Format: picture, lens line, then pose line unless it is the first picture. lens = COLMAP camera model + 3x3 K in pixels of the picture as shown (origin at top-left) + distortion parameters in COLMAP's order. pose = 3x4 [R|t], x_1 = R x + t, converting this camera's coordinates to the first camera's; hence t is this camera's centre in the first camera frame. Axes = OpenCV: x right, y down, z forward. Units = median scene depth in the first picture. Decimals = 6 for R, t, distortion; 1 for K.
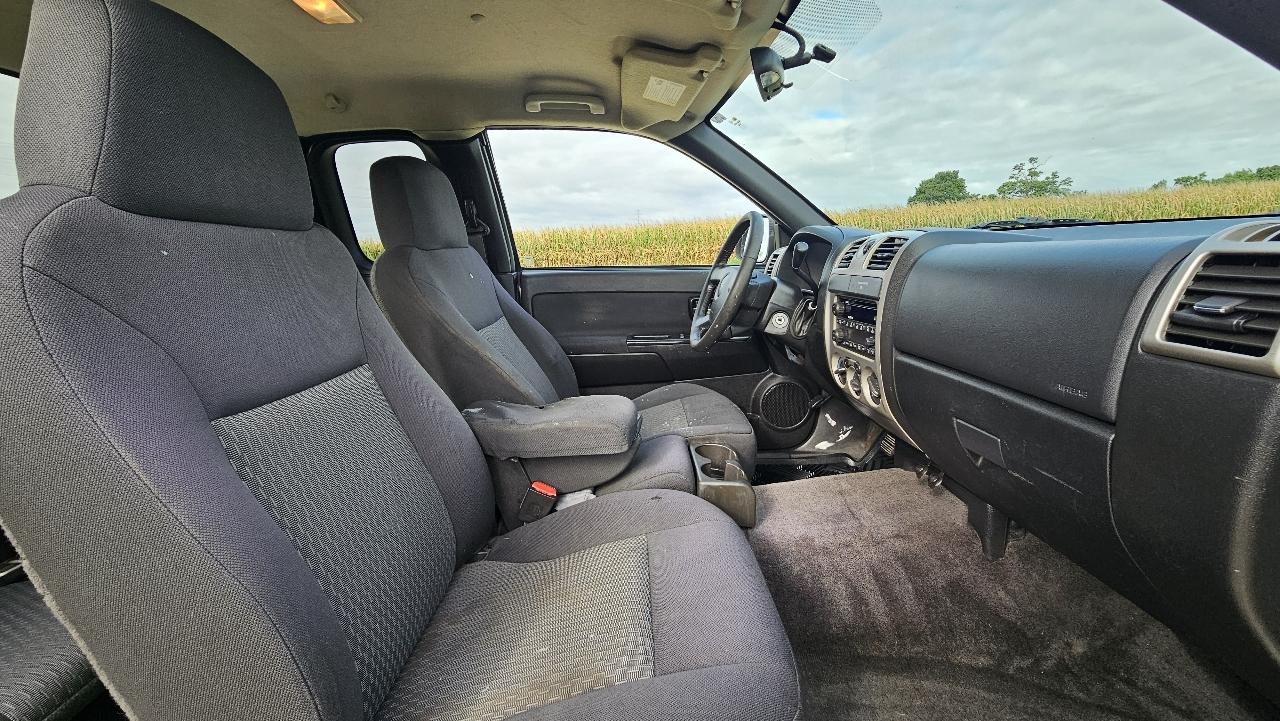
lens RADIAL K [[527.8, 0, 633.8], [0, 527.8, 348.8], [0, 0, 1]] dist [-0.000294, 0.002805]
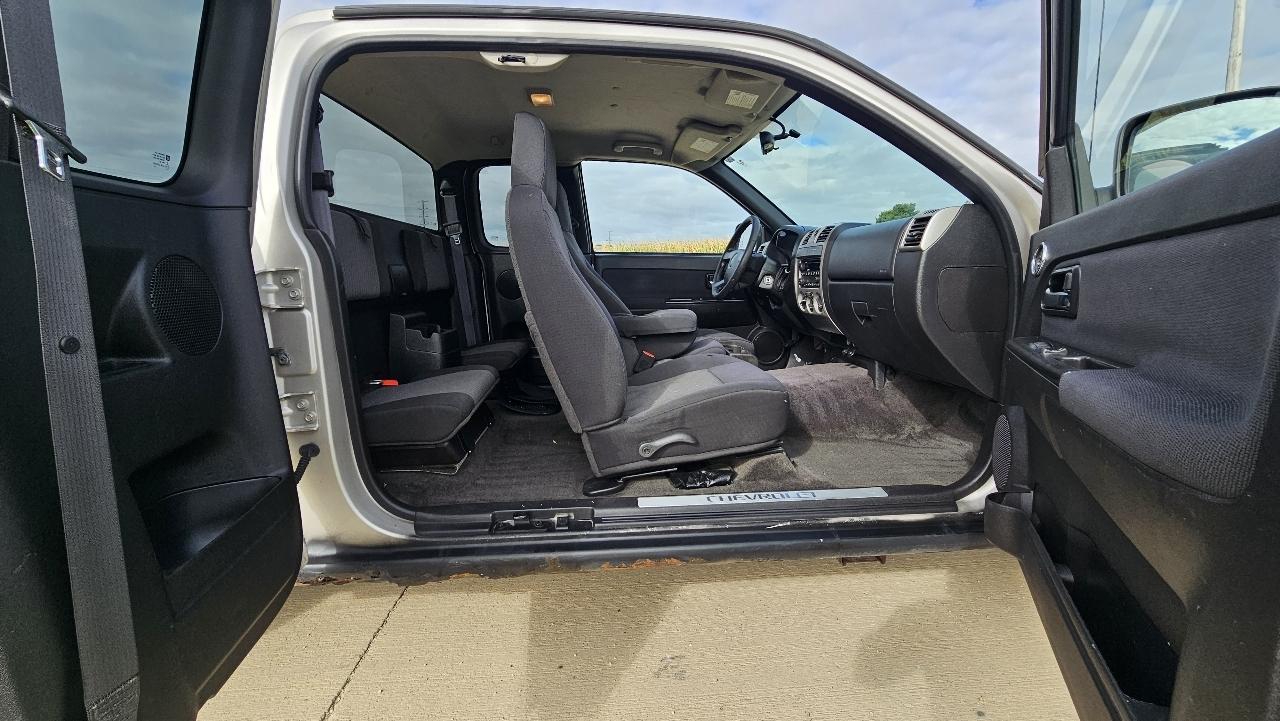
lens RADIAL K [[527.8, 0, 633.8], [0, 527.8, 348.8], [0, 0, 1]] dist [-0.000294, 0.002805]
pose [[0.998177, 0.015568, 0.058315, -0.282992], [-0.013206, 0.999086, -0.040664, 0.275899], [-0.058895, 0.039820, 0.997470, -0.745407]]
